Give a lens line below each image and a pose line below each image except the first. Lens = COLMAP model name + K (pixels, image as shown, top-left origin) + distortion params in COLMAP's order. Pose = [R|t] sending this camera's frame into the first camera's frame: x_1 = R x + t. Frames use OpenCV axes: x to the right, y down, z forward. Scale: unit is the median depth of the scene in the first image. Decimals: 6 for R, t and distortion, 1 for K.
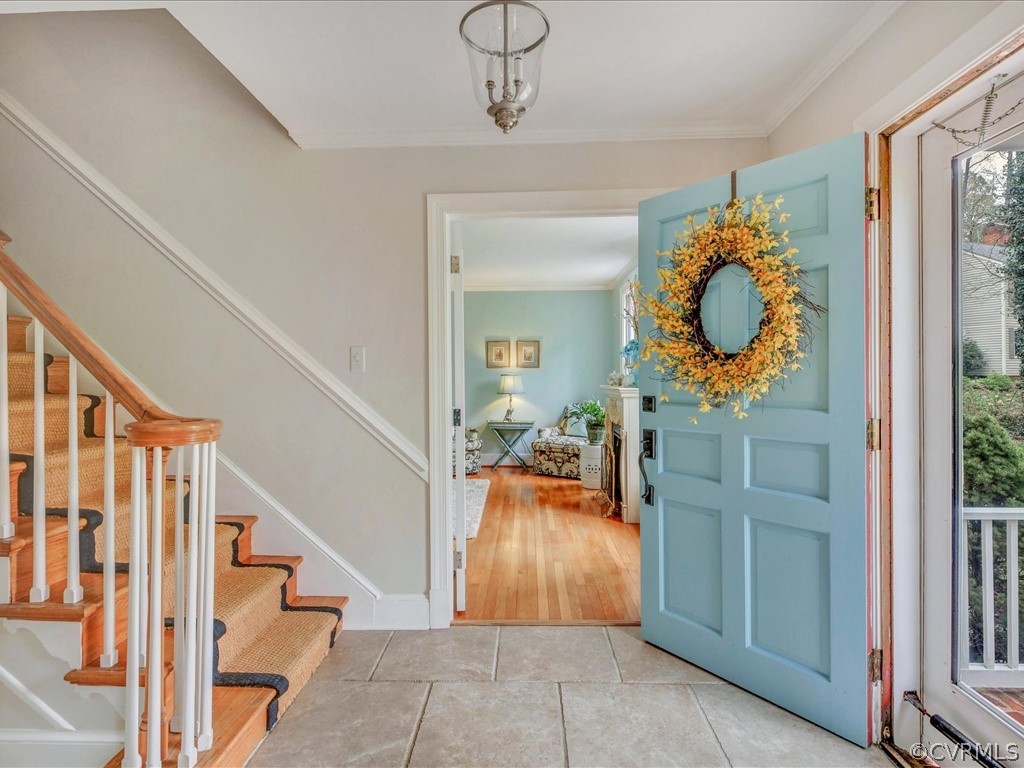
lens RADIAL K [[531.1, 0, 511.3], [0, 531.1, 376.4], [0, 0, 1]] dist [0.010254, -0.001213]
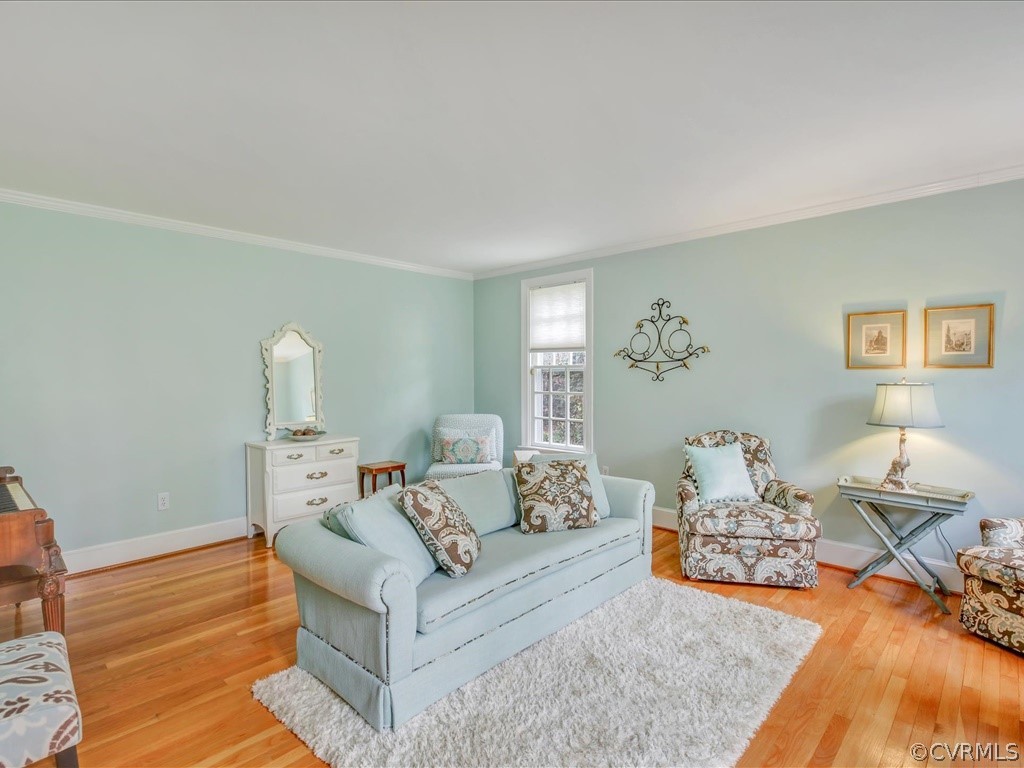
lens RADIAL K [[531.1, 0, 511.0], [0, 531.1, 385.8], [0, 0, 1]] dist [0.010254, -0.001213]
pose [[0.747801, 0.017317, -0.663698, 0.049872], [-0.004424, 0.999768, 0.021100, -0.009609], [0.663909, -0.012842, 0.747703, 0.440619]]
